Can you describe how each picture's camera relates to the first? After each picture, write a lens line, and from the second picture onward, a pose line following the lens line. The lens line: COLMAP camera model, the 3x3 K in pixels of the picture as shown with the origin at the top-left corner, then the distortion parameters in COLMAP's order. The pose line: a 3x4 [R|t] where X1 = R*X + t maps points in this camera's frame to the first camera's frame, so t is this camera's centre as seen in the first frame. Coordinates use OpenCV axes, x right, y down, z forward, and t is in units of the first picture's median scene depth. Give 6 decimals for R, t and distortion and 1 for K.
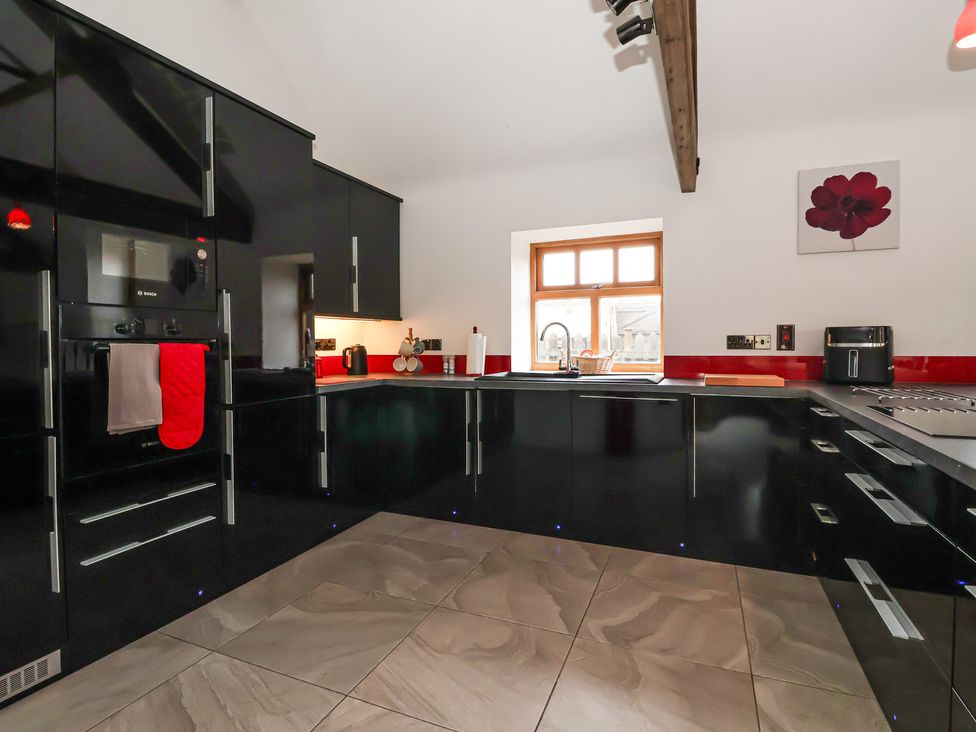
lens RADIAL K [[506.8, 0, 482.8], [0, 506.8, 348.0], [0, 0, 1]] dist [0.001154, -0.012916]
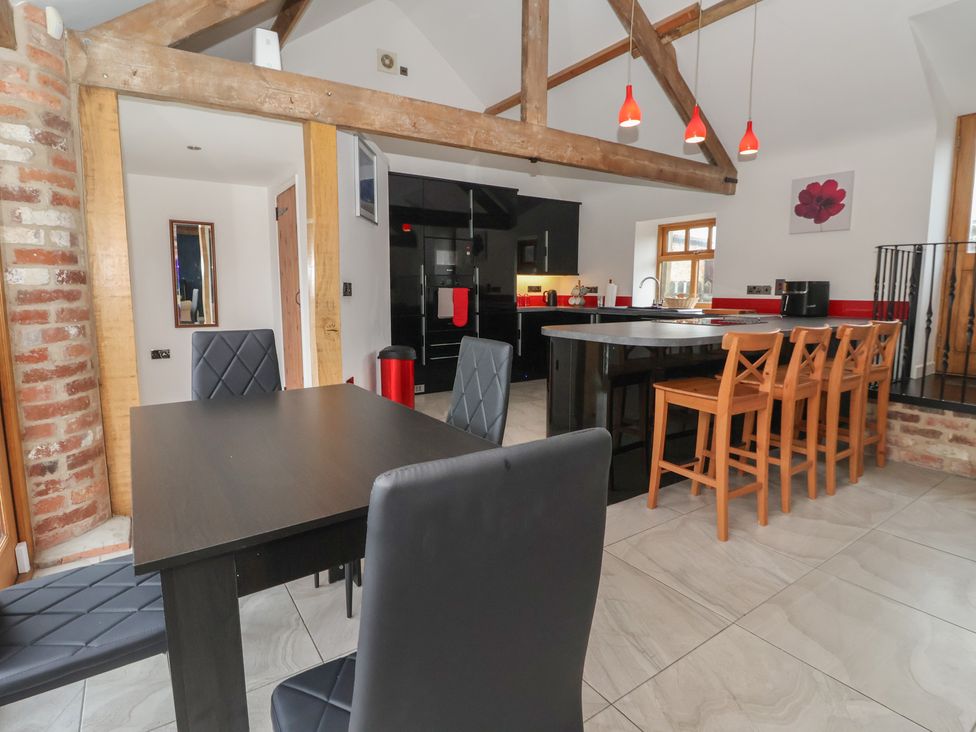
lens RADIAL K [[506.8, 0, 482.8], [0, 506.8, 348.0], [0, 0, 1]] dist [0.001154, -0.012916]
pose [[0.838886, 0.071691, -0.539566, 0.626273], [-0.013123, 0.993664, 0.111624, 0.003325], [0.544150, -0.086559, 0.834511, -0.775077]]
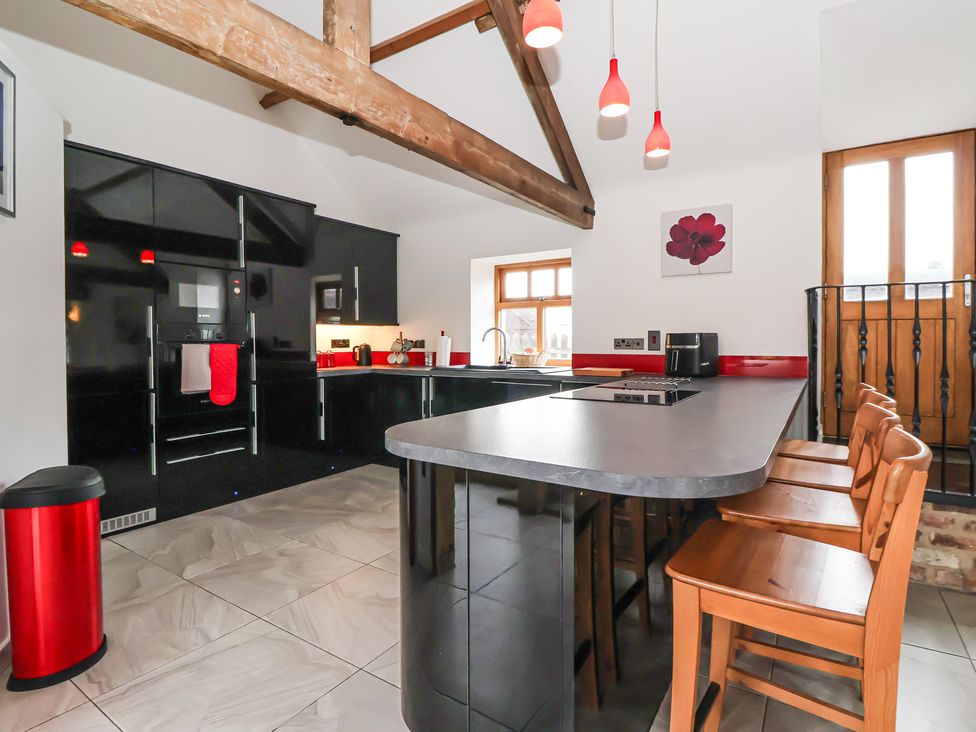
lens RADIAL K [[506.8, 0, 482.8], [0, 506.8, 348.0], [0, 0, 1]] dist [0.001154, -0.012916]
pose [[0.983420, 0.005870, -0.181246, 0.365720], [-0.004605, 0.999962, 0.007401, -0.007648], [0.181283, -0.006444, 0.983410, -0.333101]]
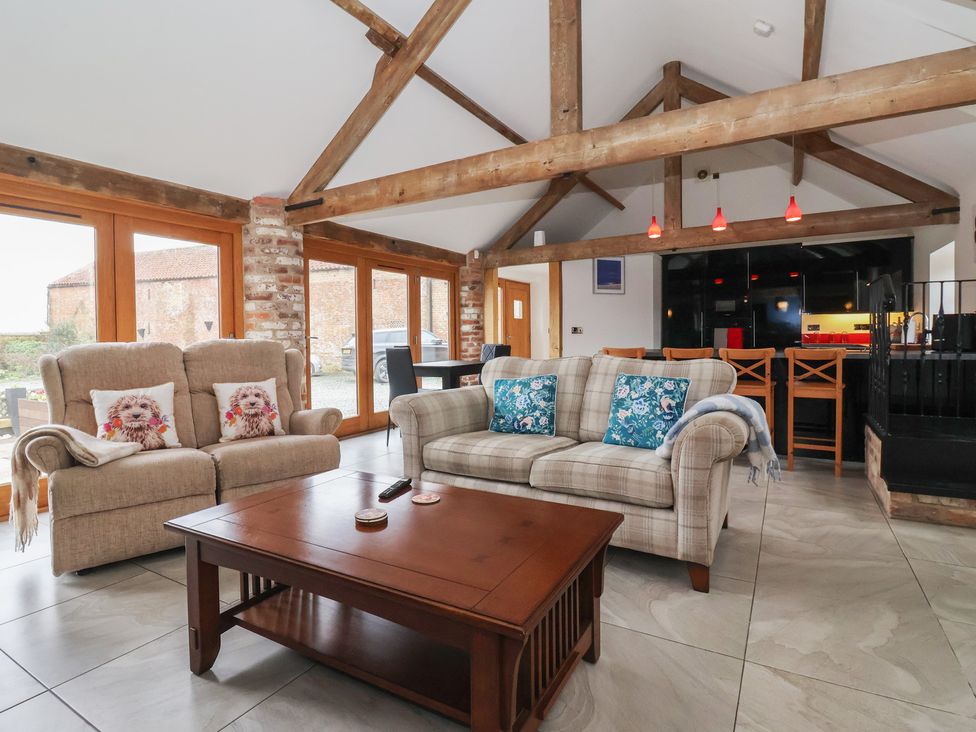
lens RADIAL K [[506.8, 0, 482.8], [0, 506.8, 348.0], [0, 0, 1]] dist [0.001154, -0.012916]
pose [[-0.126713, 0.033382, -0.991378, 2.007436], [0.002554, 0.999441, 0.033328, 0.006383], [0.991936, 0.001691, -0.126727, -0.194865]]
